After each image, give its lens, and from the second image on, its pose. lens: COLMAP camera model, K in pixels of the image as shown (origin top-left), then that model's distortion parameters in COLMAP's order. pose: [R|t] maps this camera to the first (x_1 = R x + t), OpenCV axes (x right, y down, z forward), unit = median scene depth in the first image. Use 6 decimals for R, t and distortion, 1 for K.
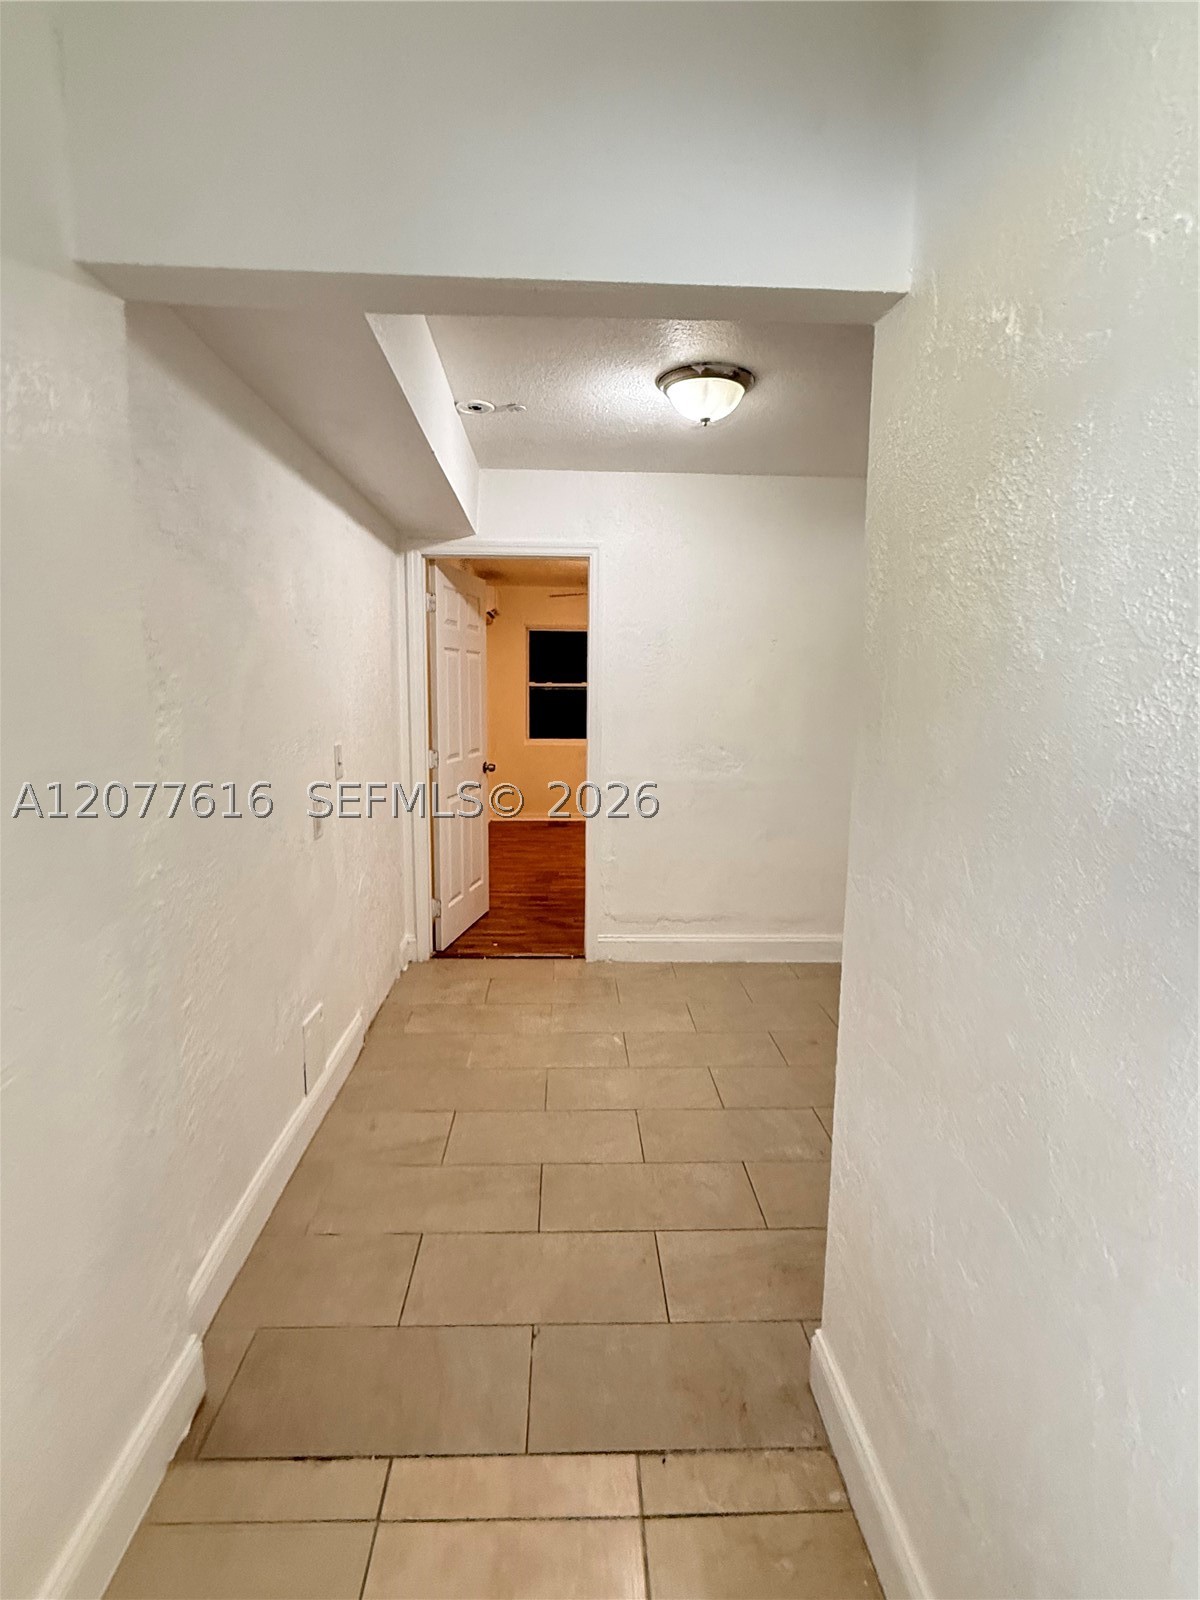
lens RADIAL K [[797.9, 0, 600.0], [0, 797.9, 800.0], [0, 0, 1]] dist [0.001436, 0.000087]
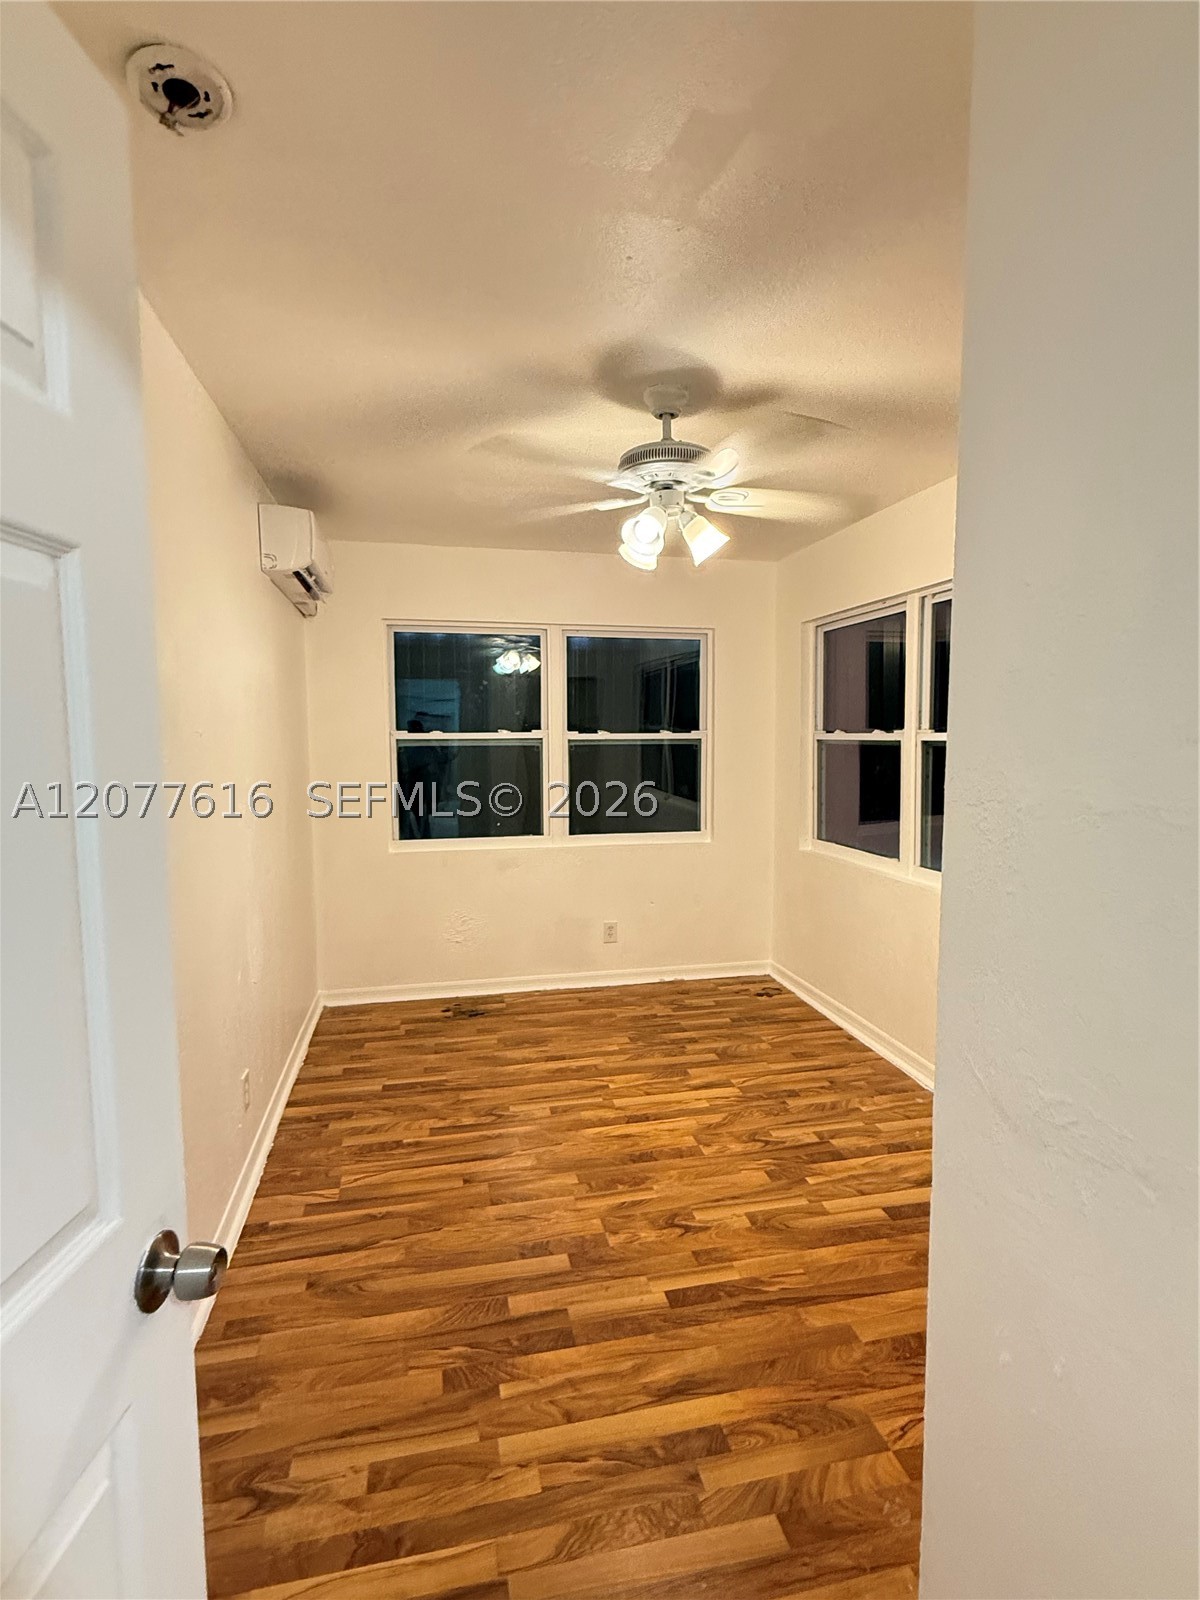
lens RADIAL K [[797.9, 0, 600.0], [0, 797.9, 800.0], [0, 0, 1]] dist [0.001436, 0.000087]
pose [[0.984630, -0.034652, 0.171183, -0.088187], [0.044665, 0.997487, -0.054989, -0.144733], [-0.168848, 0.061789, 0.983703, 0.877718]]
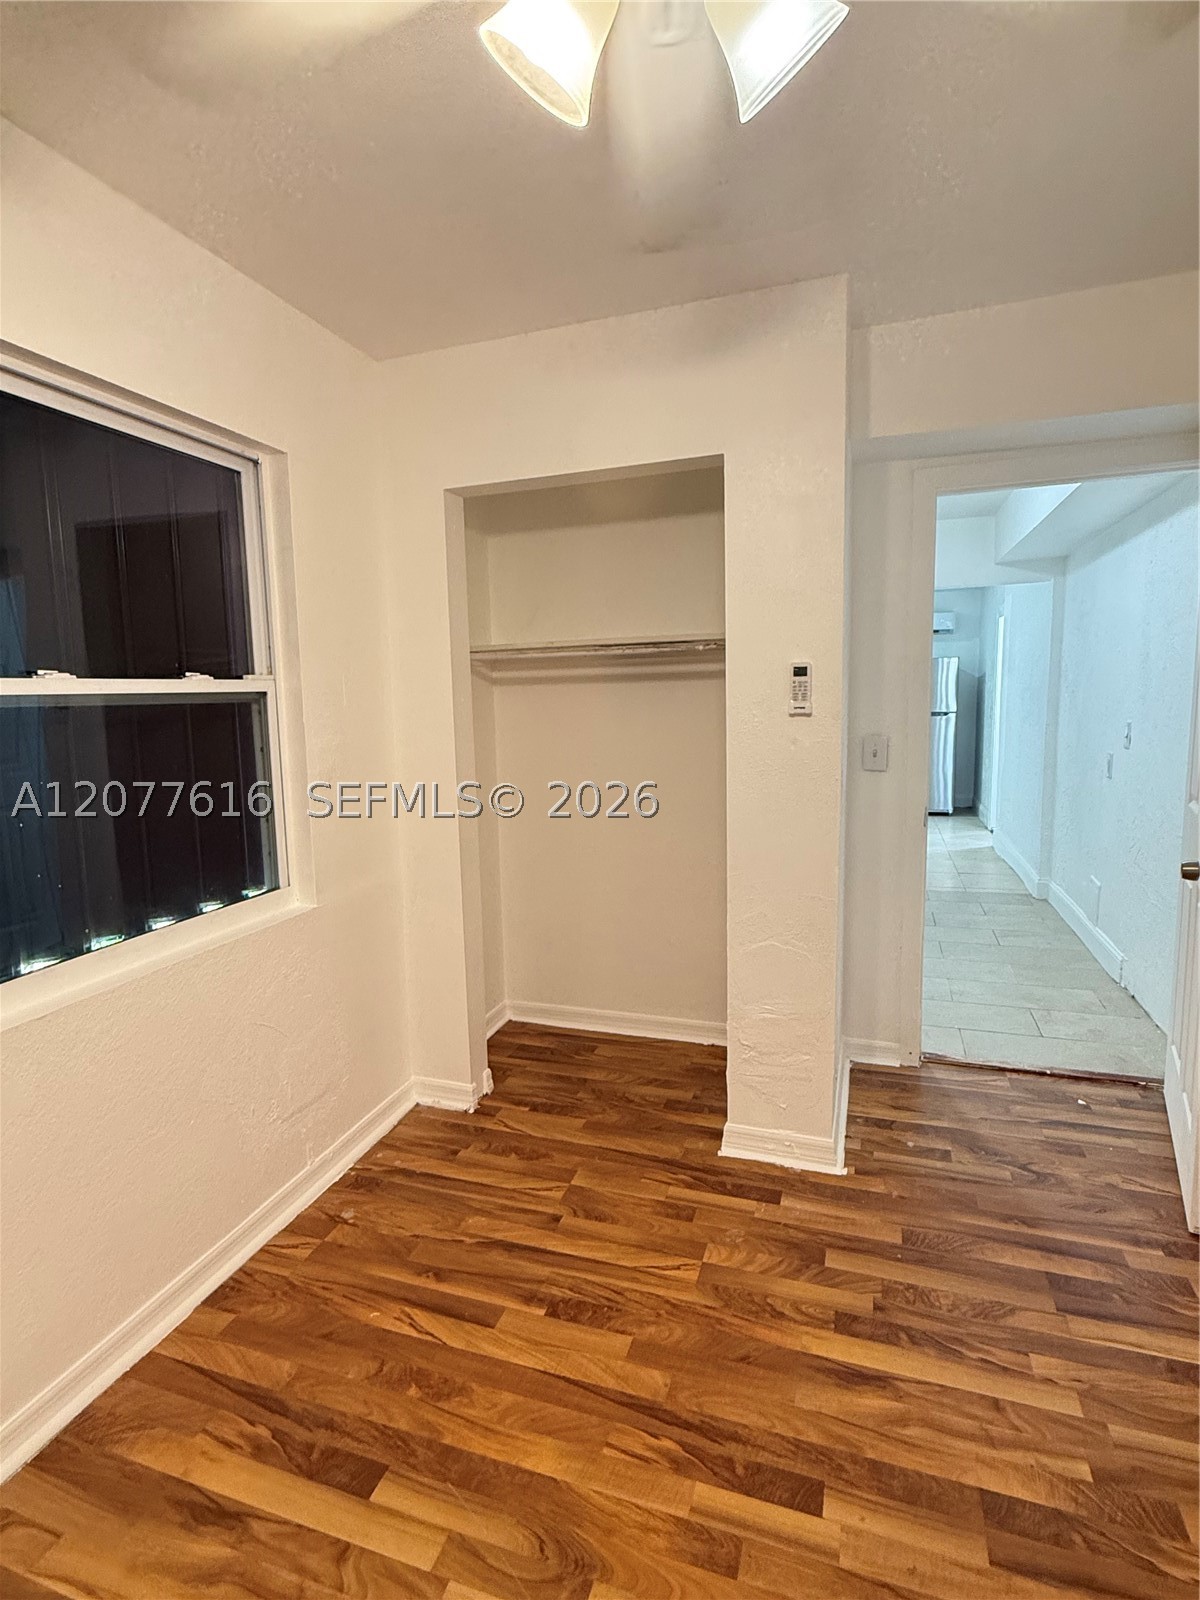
lens RADIAL K [[797.9, 0, 600.0], [0, 797.9, 800.0], [0, 0, 1]] dist [0.001436, 0.000087]
pose [[-0.932556, -0.038686, 0.358948, 0.002819], [0.066439, 0.958872, 0.275954, -0.235921], [-0.354860, 0.281190, -0.891631, 1.604123]]
